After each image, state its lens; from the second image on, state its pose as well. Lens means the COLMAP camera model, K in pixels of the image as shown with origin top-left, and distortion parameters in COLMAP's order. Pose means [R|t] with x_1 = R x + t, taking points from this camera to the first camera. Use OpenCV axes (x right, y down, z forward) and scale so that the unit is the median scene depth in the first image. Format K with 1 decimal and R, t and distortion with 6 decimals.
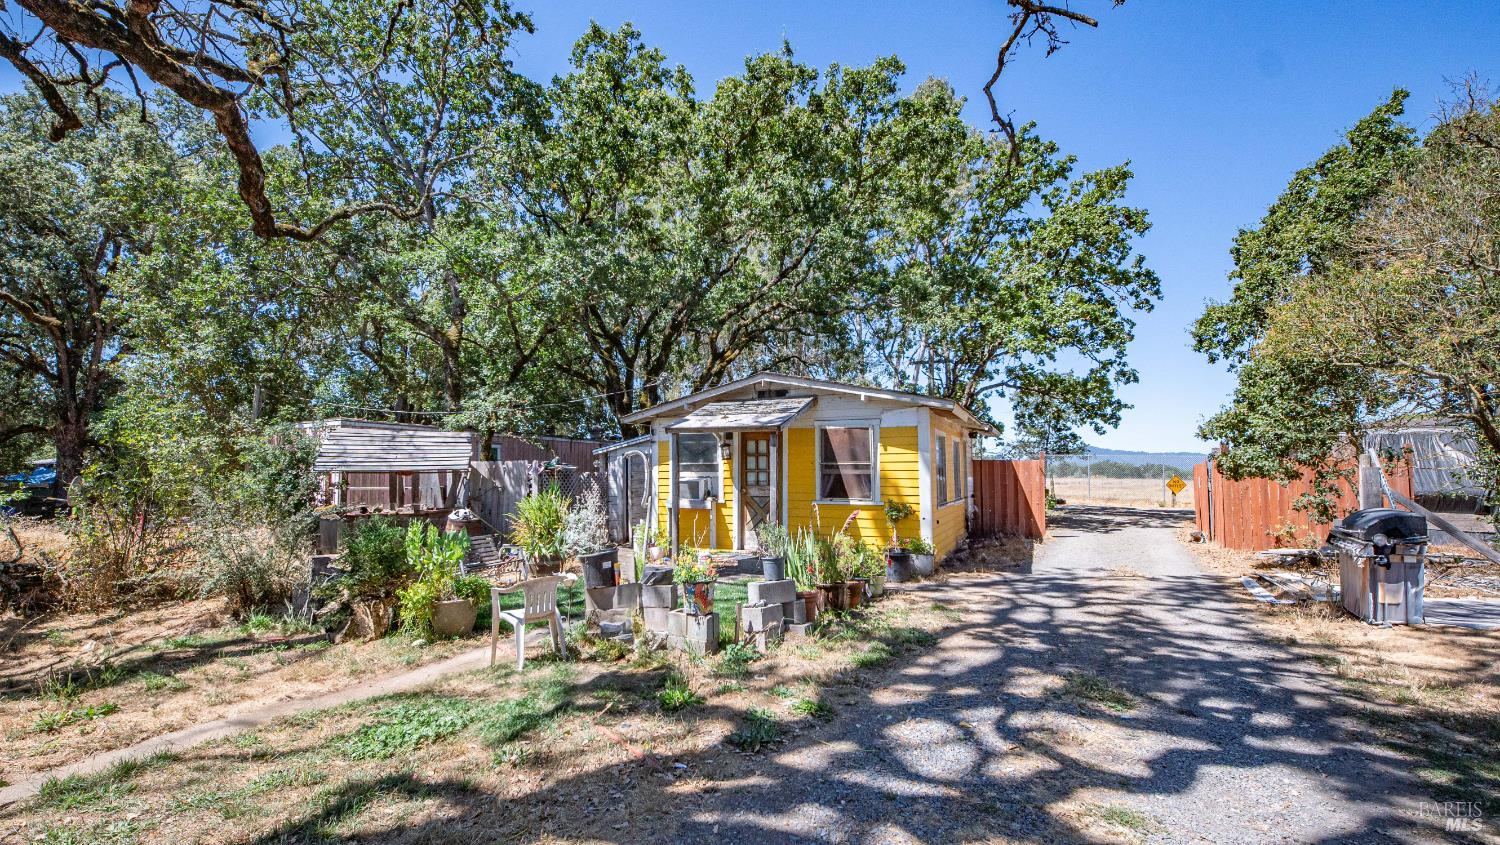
lens RADIAL K [[672.2, 0, 748.6], [0, 672.2, 427.9], [0, 0, 1]] dist [0.009350, -0.006360]
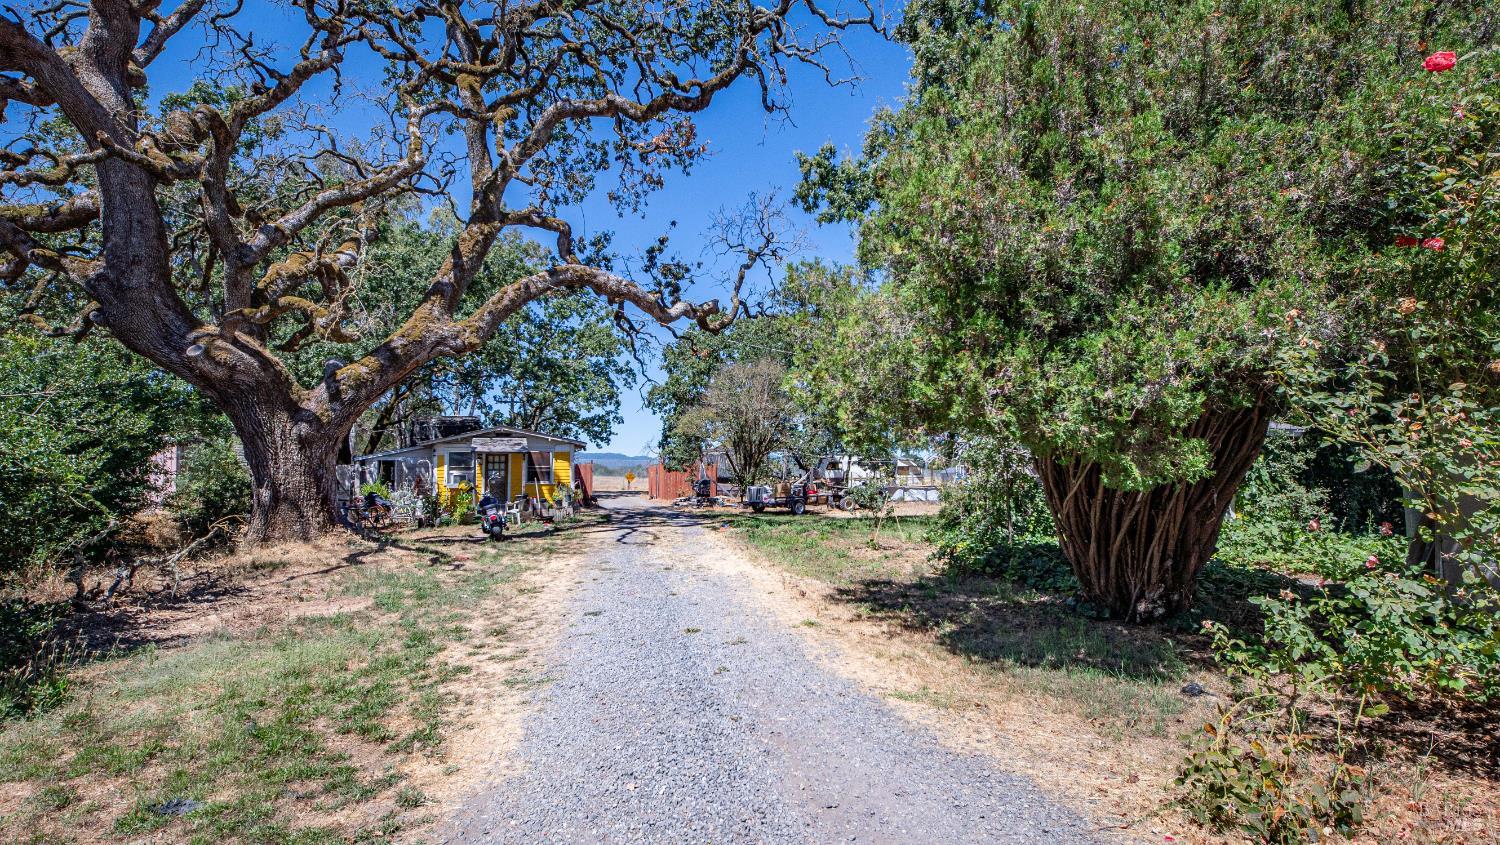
lens RADIAL K [[672.2, 0, 746.5], [0, 672.2, 438.9], [0, 0, 1]] dist [0.009350, -0.006360]
pose [[0.713814, 0.025154, 0.699884, -0.888052], [-0.038013, 0.999273, 0.002856, -0.071318], [-0.699303, -0.028644, 0.714251, -1.073052]]
